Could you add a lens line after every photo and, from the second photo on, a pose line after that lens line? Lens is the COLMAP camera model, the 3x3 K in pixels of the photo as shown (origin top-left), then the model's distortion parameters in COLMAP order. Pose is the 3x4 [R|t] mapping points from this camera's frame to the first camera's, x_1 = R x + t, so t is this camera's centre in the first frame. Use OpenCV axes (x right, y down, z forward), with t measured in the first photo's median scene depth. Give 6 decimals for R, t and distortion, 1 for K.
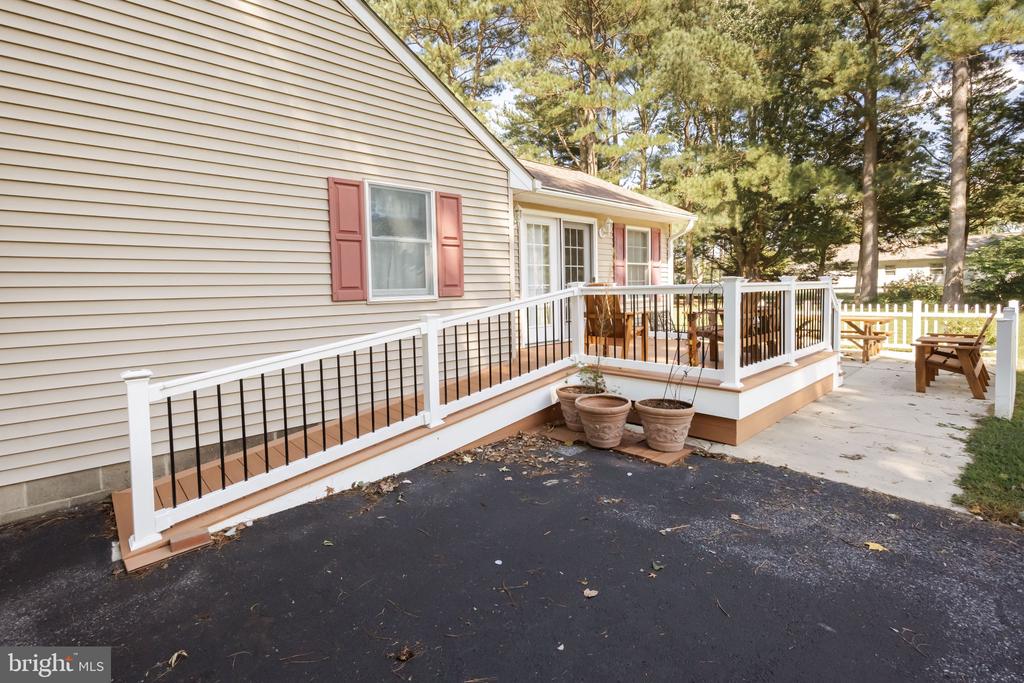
lens RADIAL K [[470.6, 0, 469.7], [0, 470.6, 300.4], [0, 0, 1]] dist [-0.002042, -0.000377]
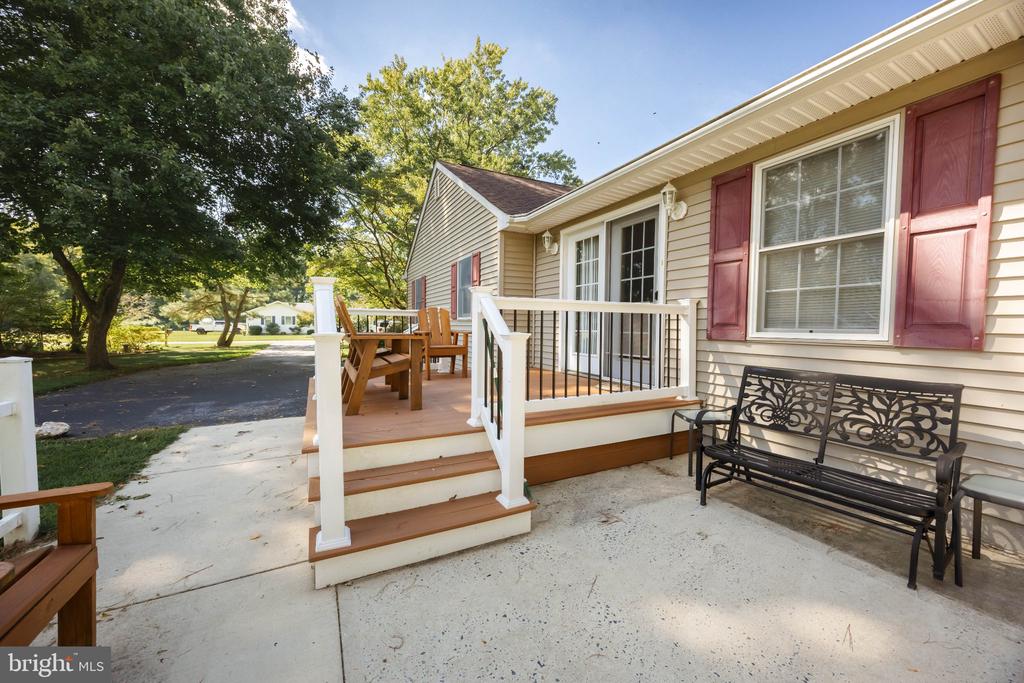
lens RADIAL K [[389.6, 0, 511.6], [0, 389.6, 342.5], [0, 0, 1]] dist [-0.001916, -0.000206]
pose [[-0.232967, 0.063729, -0.970394, 0.288357], [-0.026605, 0.997059, 0.071867, -0.005465], [0.972121, 0.042560, -0.230586, 0.336113]]
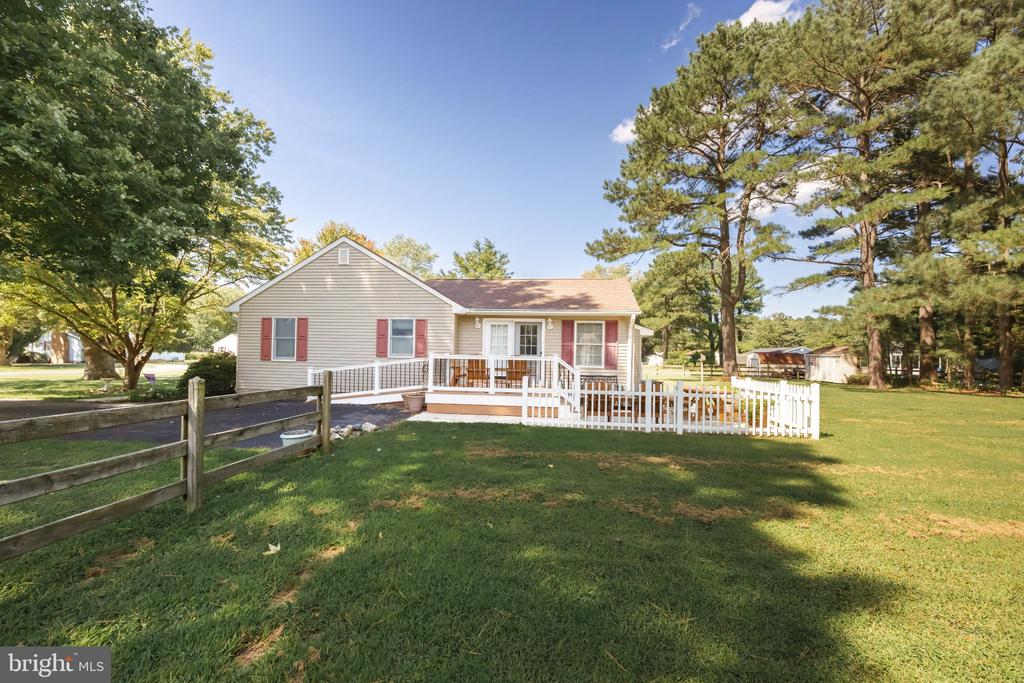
lens RADIAL K [[435.4, 0, 505.7], [0, 435.4, 349.1], [0, 0, 1]] dist [-0.001813, 0.000799]
pose [[0.674680, 0.022963, -0.737753, 0.497271], [-0.052367, 0.998486, -0.016812, -0.009011], [0.736251, 0.049977, 0.674861, -0.074752]]
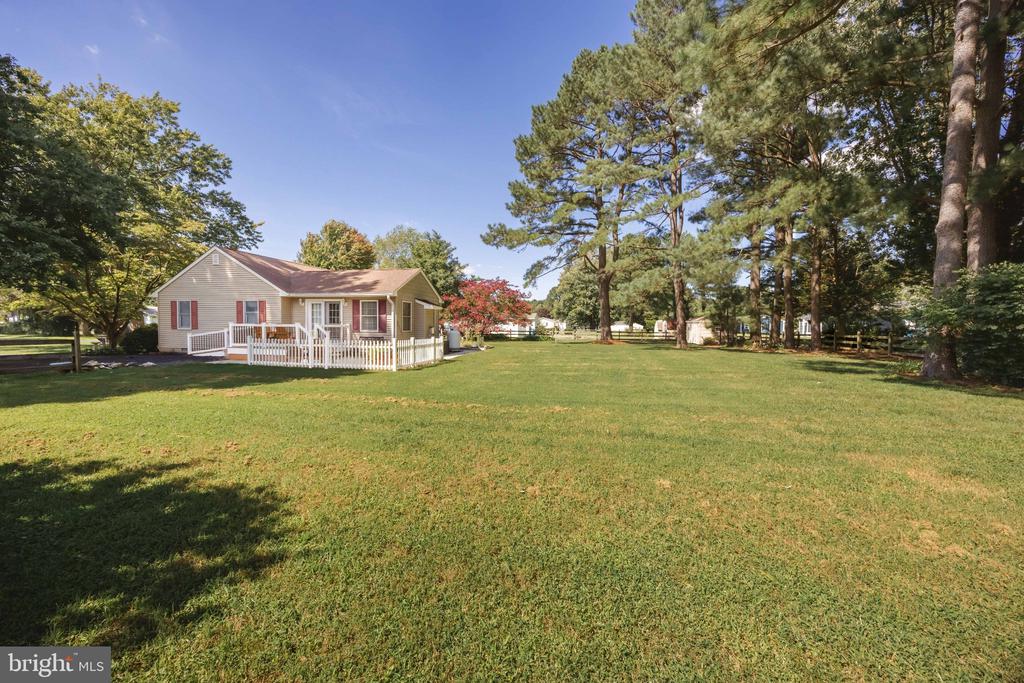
lens RADIAL K [[381.7, 0, 507.4], [0, 381.7, 337.2], [0, 0, 1]] dist [-0.001225, -0.000052]
pose [[0.613110, 0.052971, -0.788220, 0.906850], [-0.042435, 0.998517, 0.034096, -0.026359], [0.788857, 0.012544, 0.614449, 0.152676]]
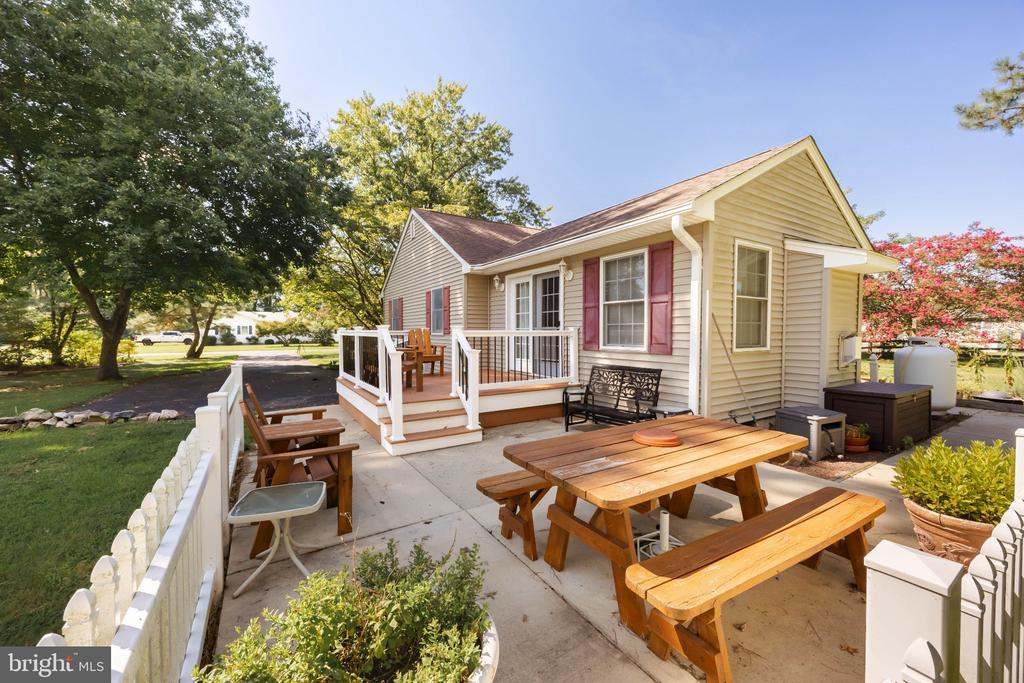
lens RADIAL K [[392.5, 0, 514.5], [0, 392.5, 344.0], [0, 0, 1]] dist [-0.001422, -0.000719]
pose [[-0.132164, 0.054499, -0.989728, 0.403633], [-0.019666, 0.998147, 0.057589, -0.017055], [0.991033, 0.027075, -0.130848, 0.364687]]
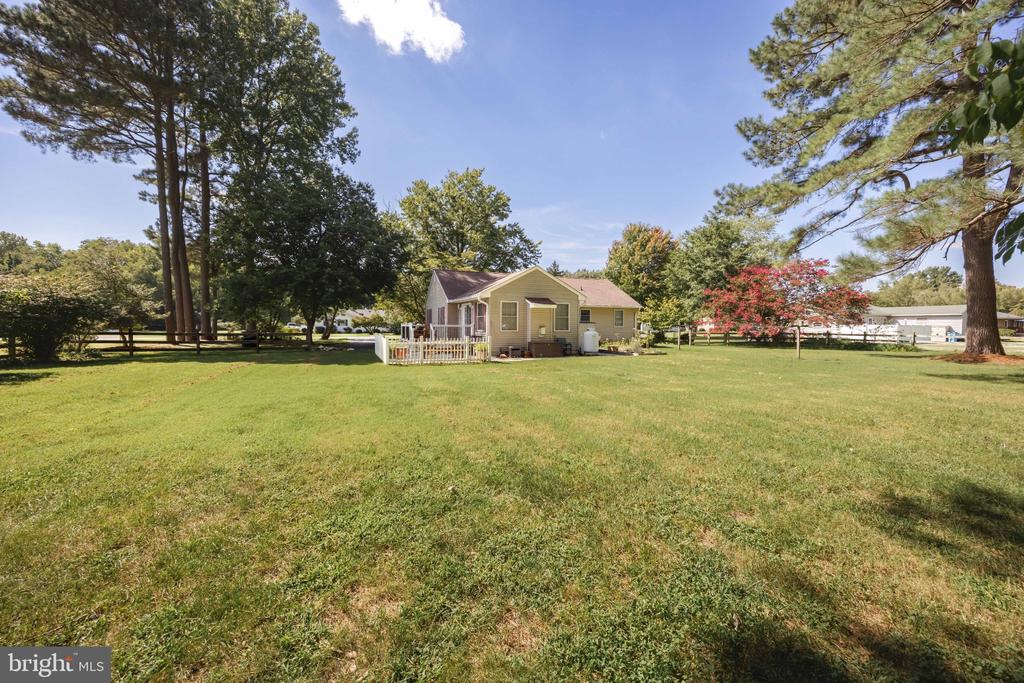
lens RADIAL K [[388.8, 0, 514.3], [0, 388.8, 338.1], [0, 0, 1]] dist [-0.001568, -0.000146]
pose [[-0.287590, 0.056244, -0.956101, 0.939995], [-0.019153, 0.997737, 0.064455, -0.040169], [0.957562, 0.036849, -0.285862, 0.718628]]
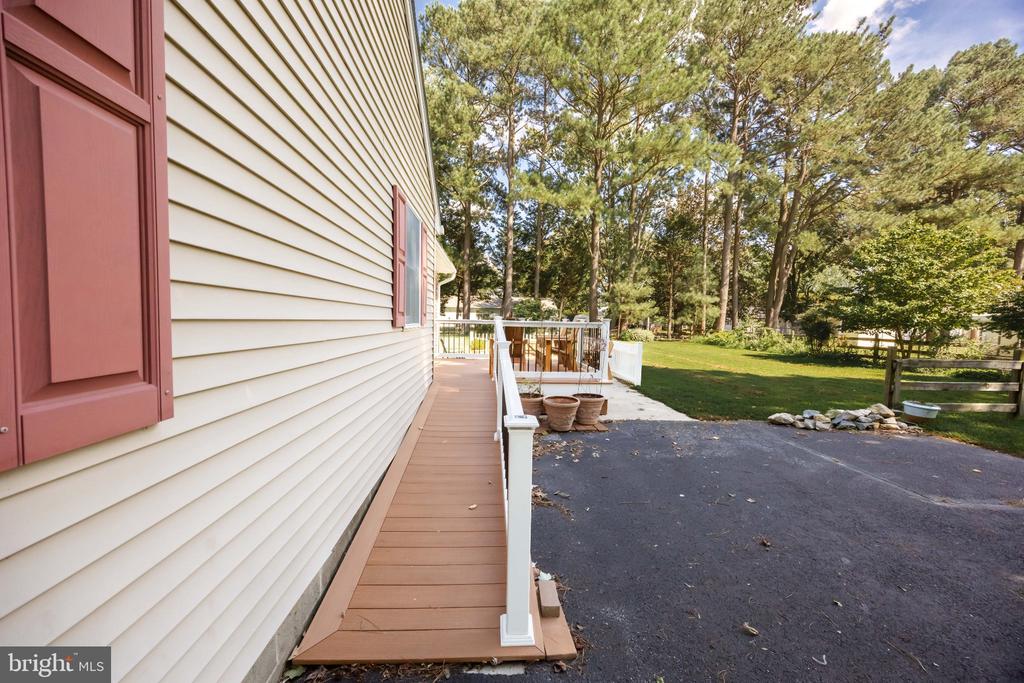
lens RADIAL K [[388.8, 0, 514.3], [0, 388.8, 338.1], [0, 0, 1]] dist [-0.001568, -0.000146]
pose [[0.589487, 0.001393, 0.807777, -0.142451], [-0.019216, 0.999740, 0.012299, 0.001615], [-0.807549, -0.022772, 0.589361, 0.073246]]
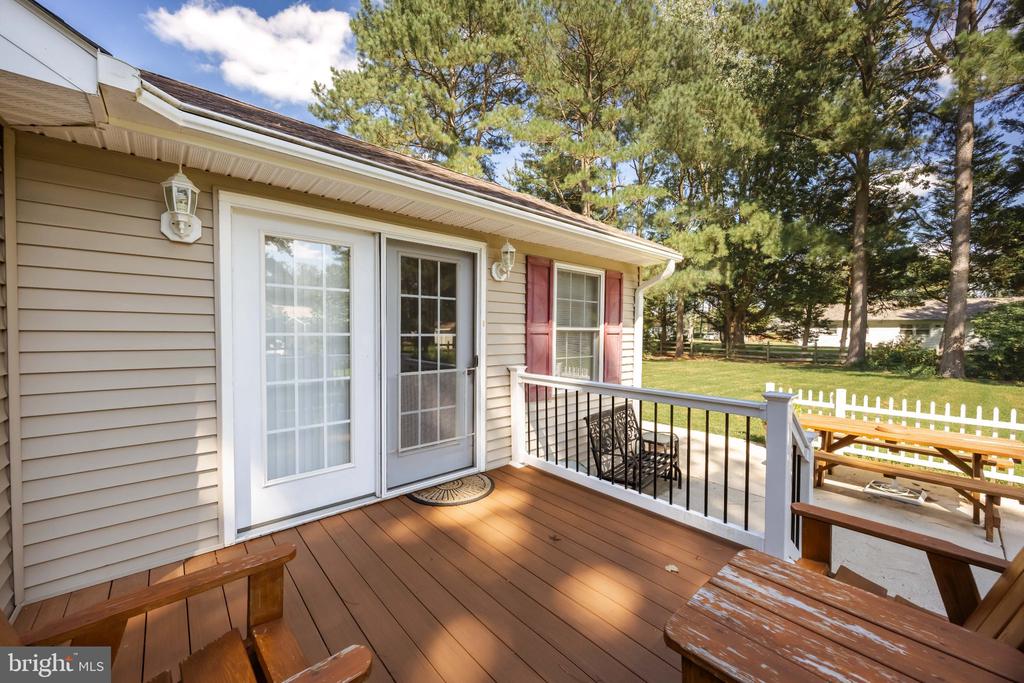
lens RADIAL K [[388.8, 0, 514.3], [0, 388.8, 338.1], [0, 0, 1]] dist [-0.001568, -0.000146]
pose [[0.999135, 0.030937, 0.027777, 0.105406], [-0.030822, 0.999515, -0.004547, -0.024647], [-0.027904, 0.003687, 0.999604, 0.205872]]
